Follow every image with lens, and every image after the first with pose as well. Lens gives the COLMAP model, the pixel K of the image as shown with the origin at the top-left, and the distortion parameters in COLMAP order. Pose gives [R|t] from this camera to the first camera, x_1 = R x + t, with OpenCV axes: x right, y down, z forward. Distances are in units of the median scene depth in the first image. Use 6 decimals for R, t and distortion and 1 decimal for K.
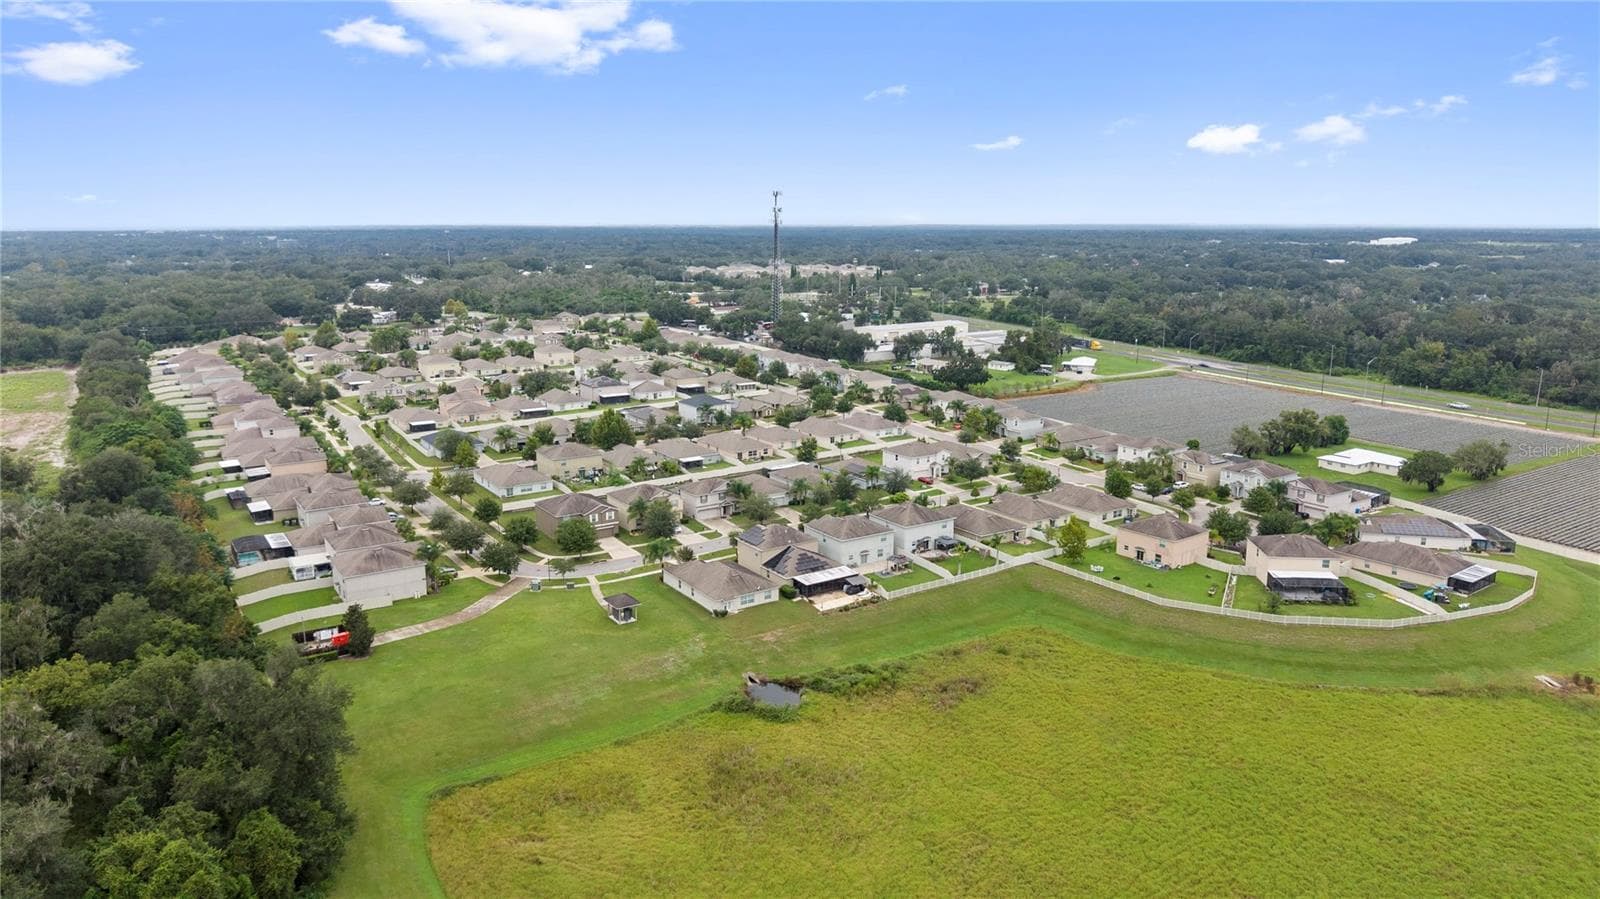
lens RADIAL K [[1073.6, 0, 800.0], [0, 1073.6, 449.5], [0, 0, 1]] dist [0.028776, -0.035791]
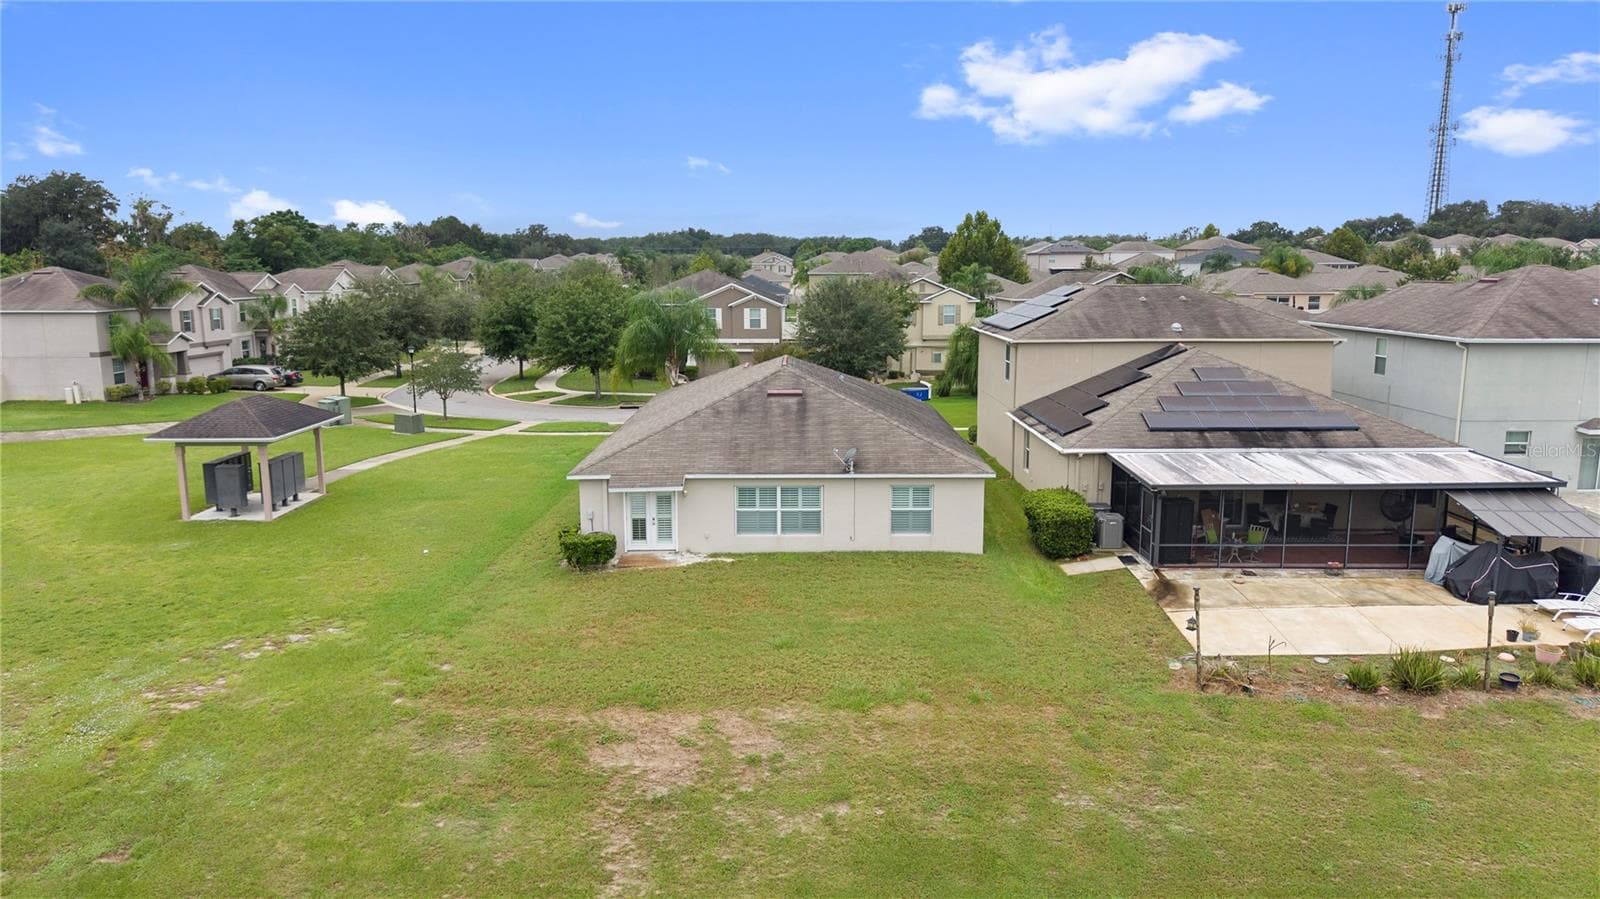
lens RADIAL K [[1073.6, 0, 800.0], [0, 1073.6, 449.5], [0, 0, 1]] dist [0.028776, -0.035791]
pose [[0.831130, 0.091316, -0.548529, 0.049791], [-0.113339, 0.993536, -0.006332, 0.127112], [0.544405, 0.067433, 0.836107, 0.830888]]
